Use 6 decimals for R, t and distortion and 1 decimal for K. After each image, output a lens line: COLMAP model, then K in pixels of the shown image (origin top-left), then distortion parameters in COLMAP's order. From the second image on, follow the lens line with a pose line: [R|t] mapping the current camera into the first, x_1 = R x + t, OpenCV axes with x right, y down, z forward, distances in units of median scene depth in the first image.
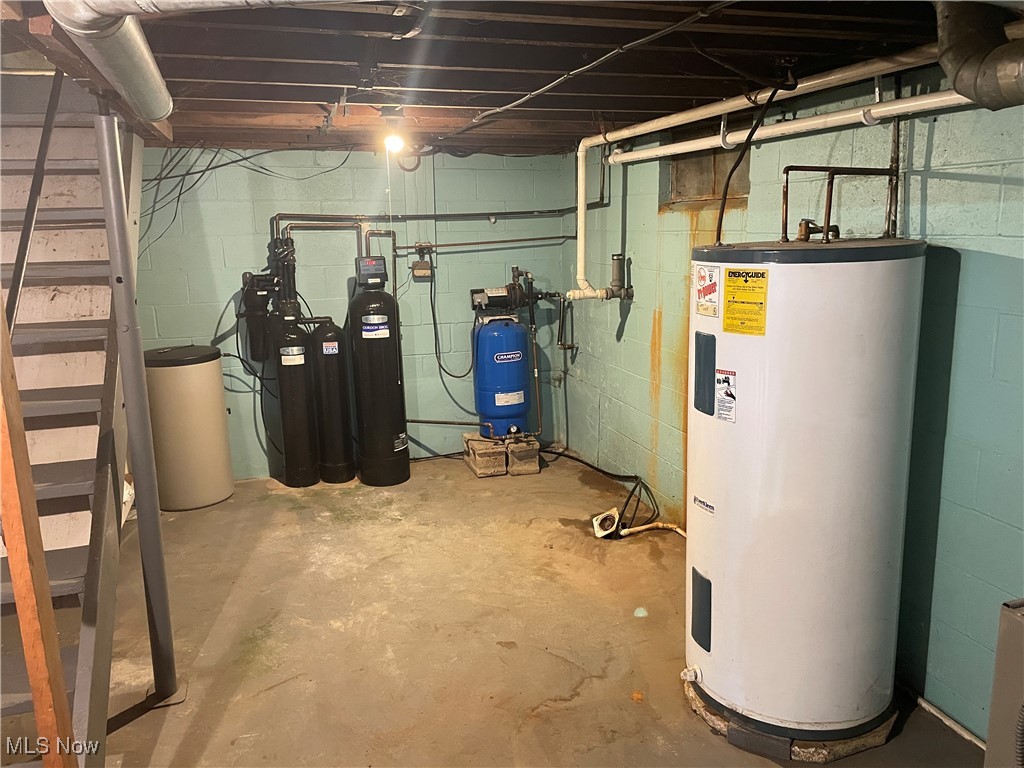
lens RADIAL K [[779.6, 0, 507.2], [0, 779.6, 371.5], [0, 0, 1]] dist [0.054982, -0.087500]
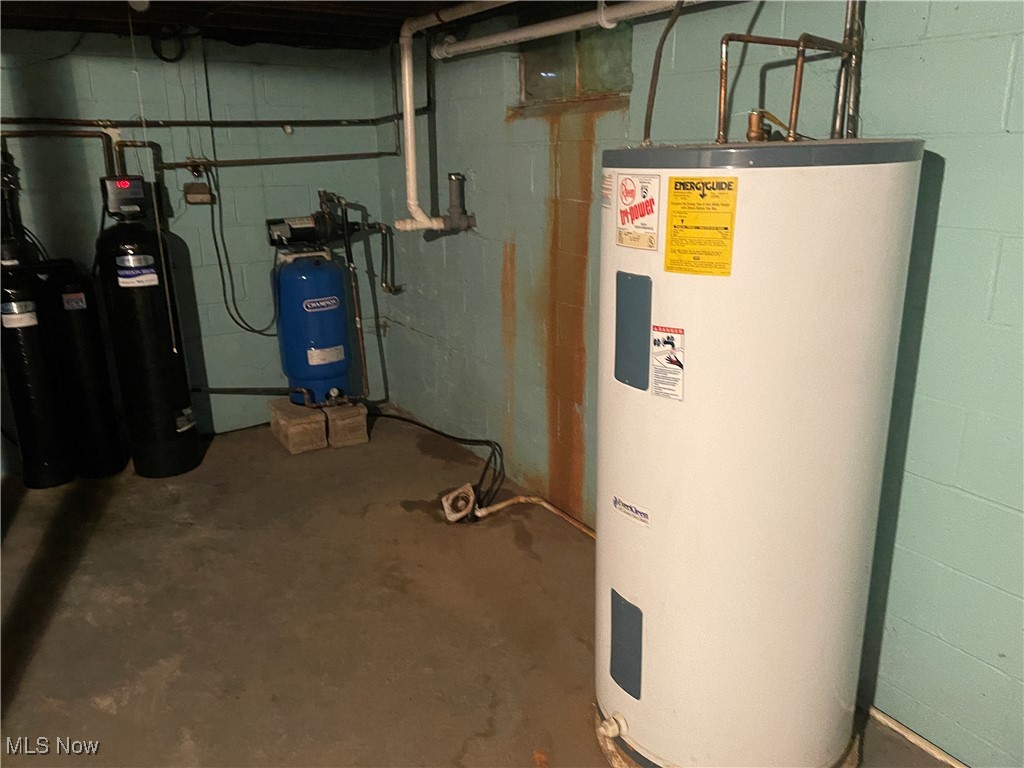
lens RADIAL K [[779.6, 0, 507.2], [0, 779.6, 371.5], [0, 0, 1]] dist [0.054982, -0.087500]
pose [[0.967735, -0.059058, 0.244952, -0.019640], [0.038372, 0.995347, 0.088382, -0.017325], [-0.249032, -0.076131, 0.965498, 0.214562]]
